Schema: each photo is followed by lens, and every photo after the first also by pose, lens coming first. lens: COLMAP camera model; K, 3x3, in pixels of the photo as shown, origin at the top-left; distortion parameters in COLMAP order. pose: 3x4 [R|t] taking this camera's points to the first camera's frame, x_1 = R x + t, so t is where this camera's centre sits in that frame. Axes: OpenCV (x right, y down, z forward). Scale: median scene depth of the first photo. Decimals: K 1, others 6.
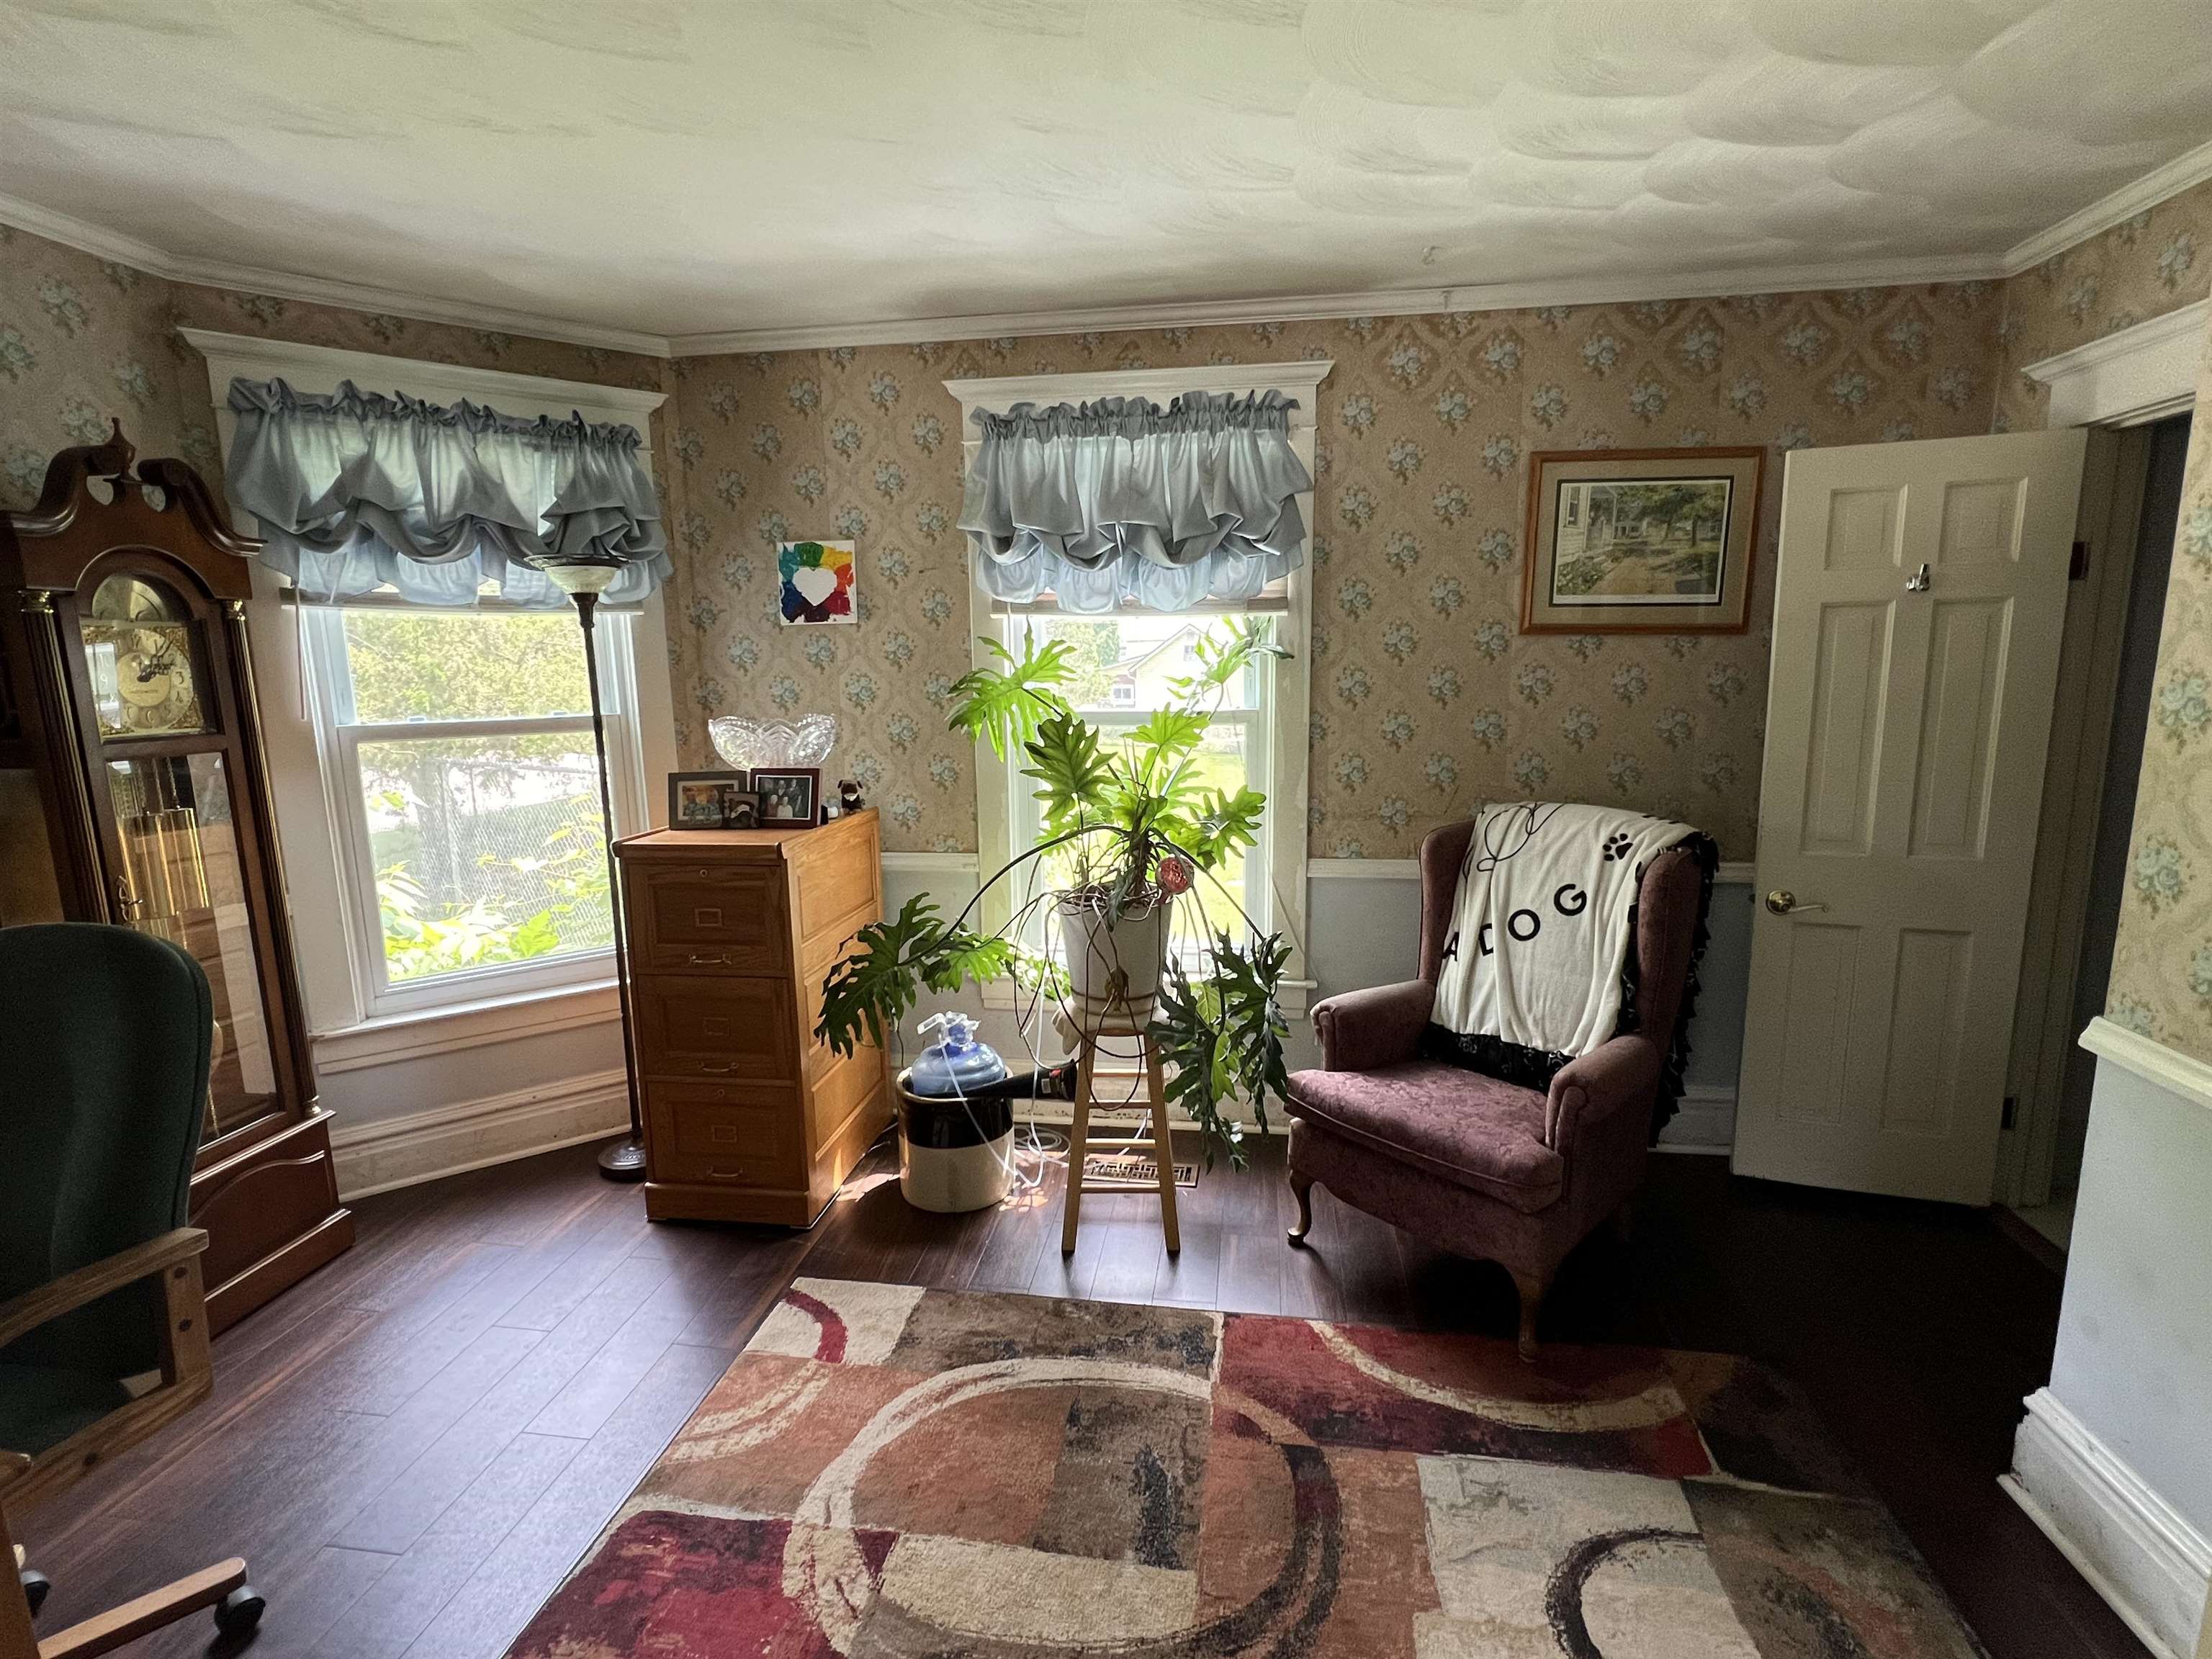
lens RADIAL K [[1052.5, 0, 1111.5], [0, 1052.5, 835.4], [0, 0, 1]] dist [-0.002356, -0.000522]
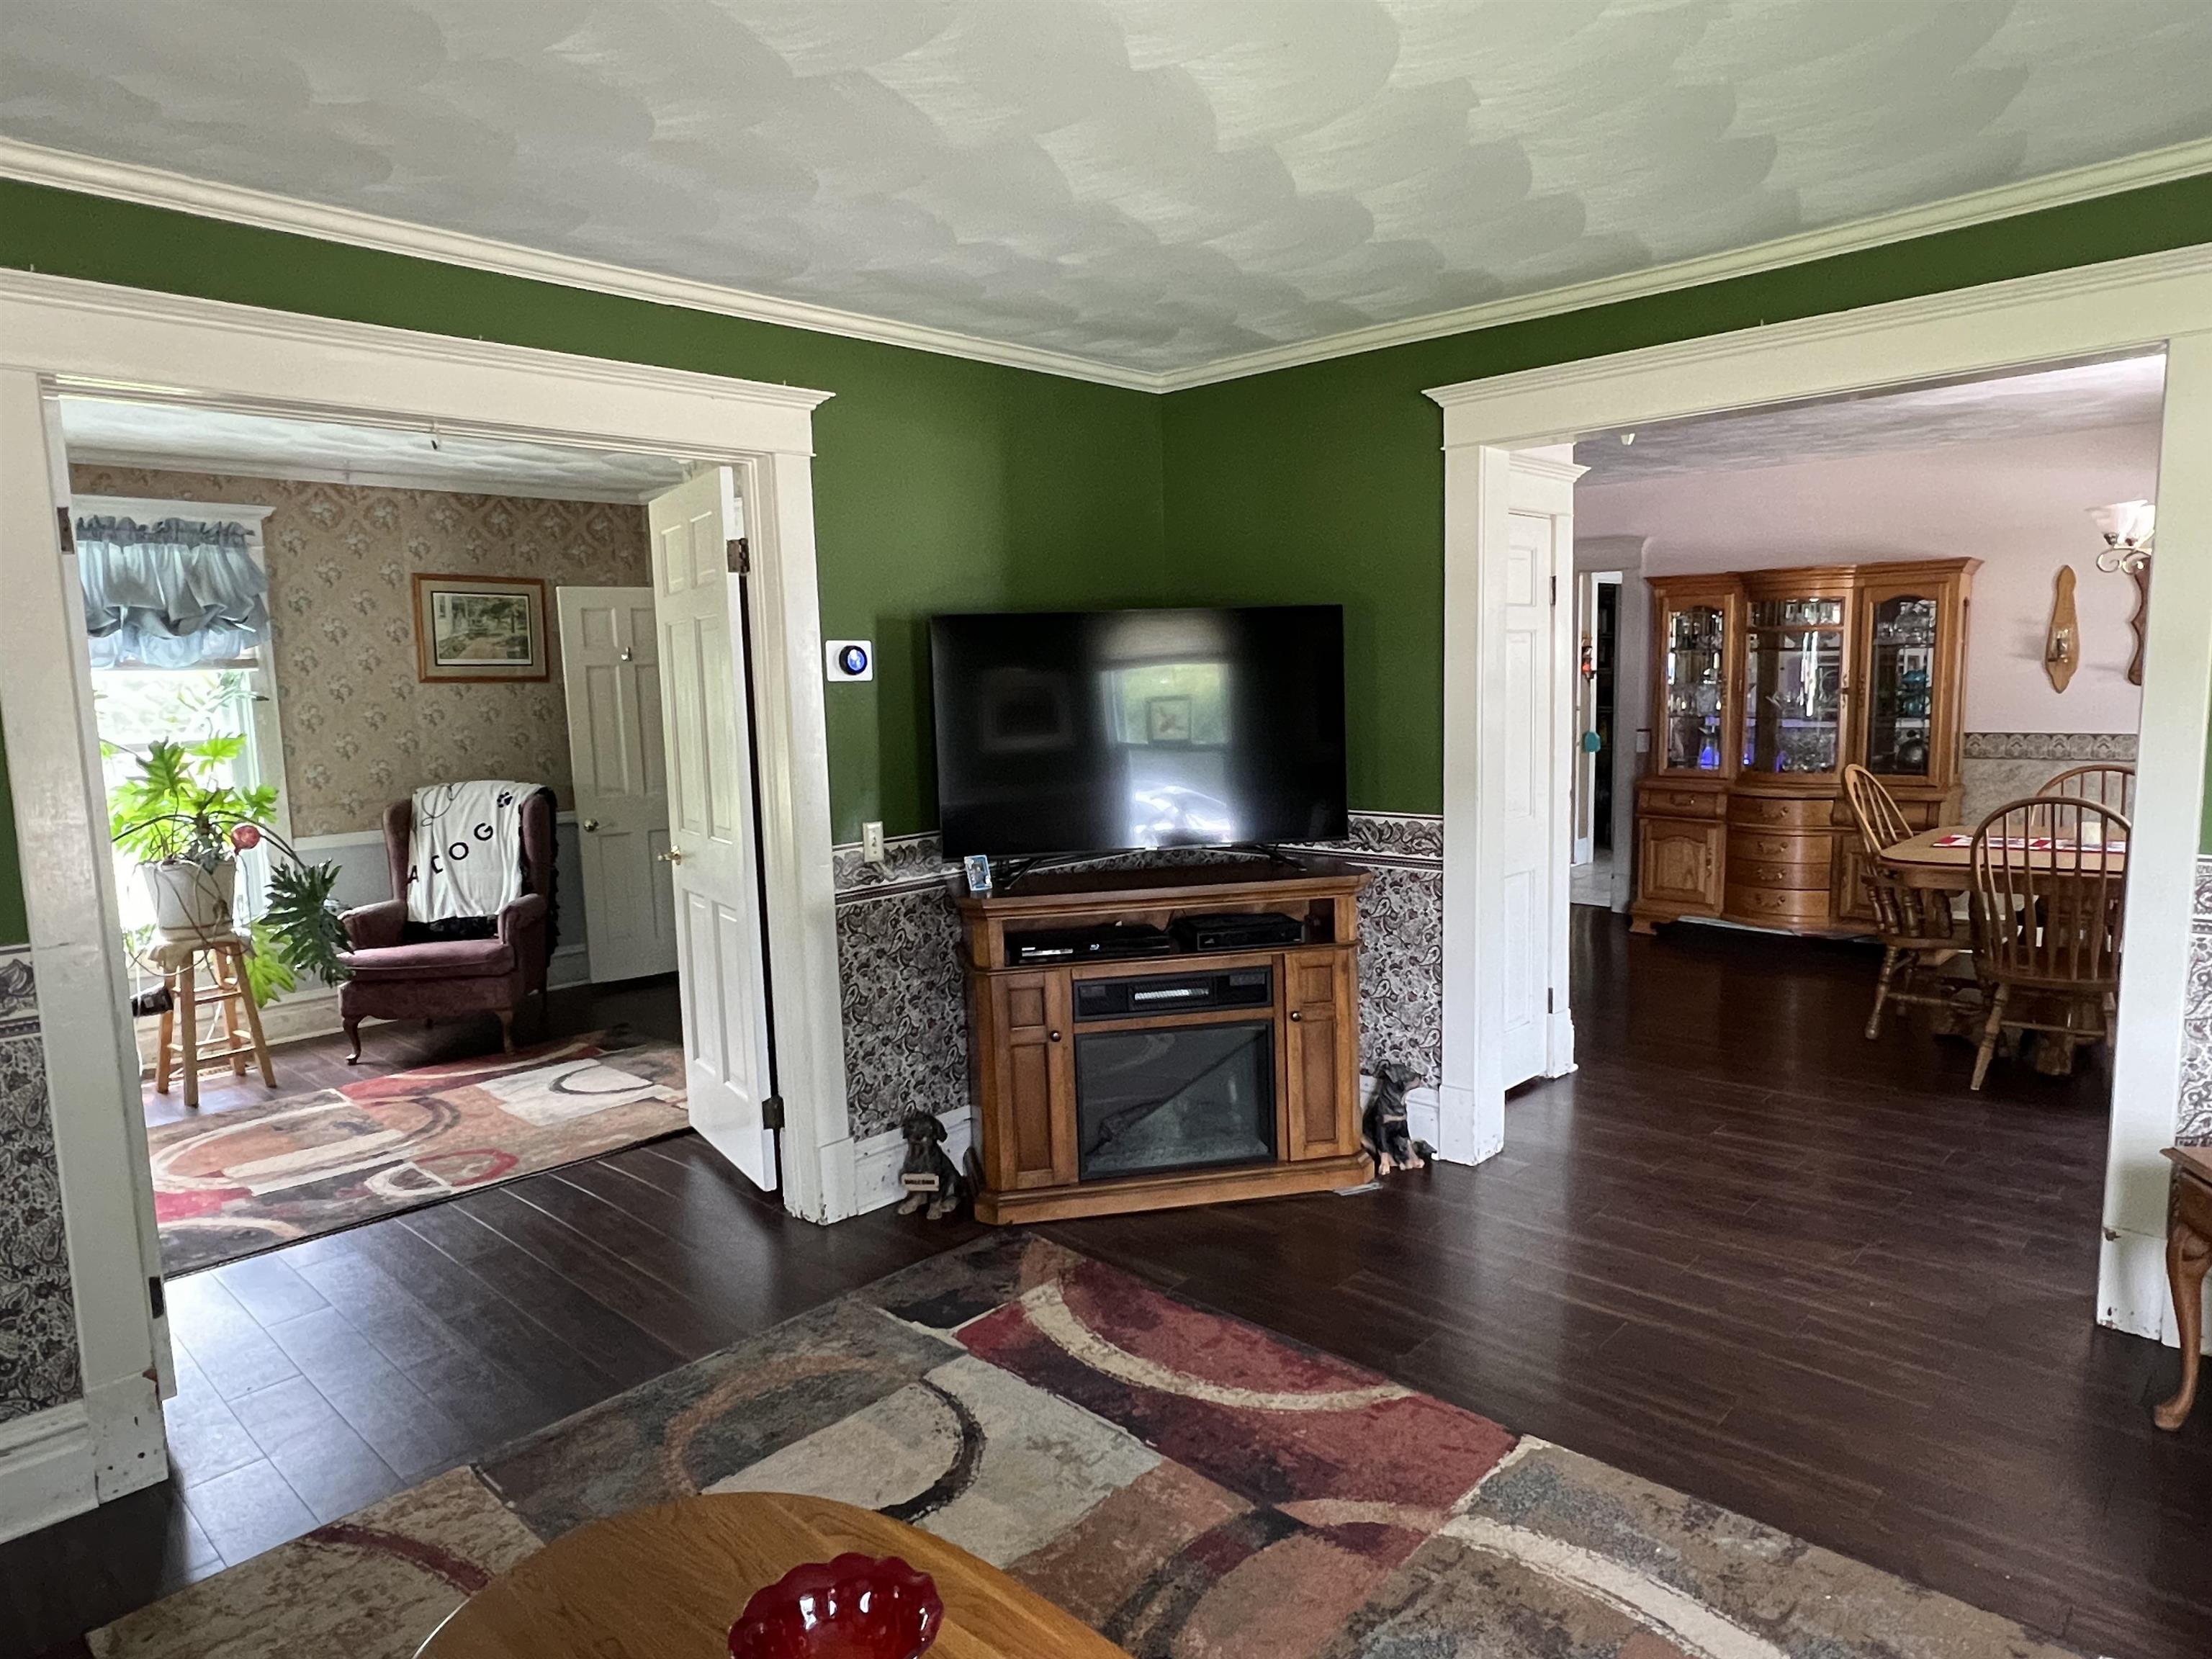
lens RADIAL K [[1352.2, 0, 1105.9], [0, 1352.2, 834.1], [0, 0, 1]] dist [-0.002602, 0.001079]
pose [[0.579429, -0.098844, 0.809007, -0.720879], [0.153258, 0.988125, 0.010963, 0.181476], [-0.800484, 0.117635, 0.587697, -1.060524]]
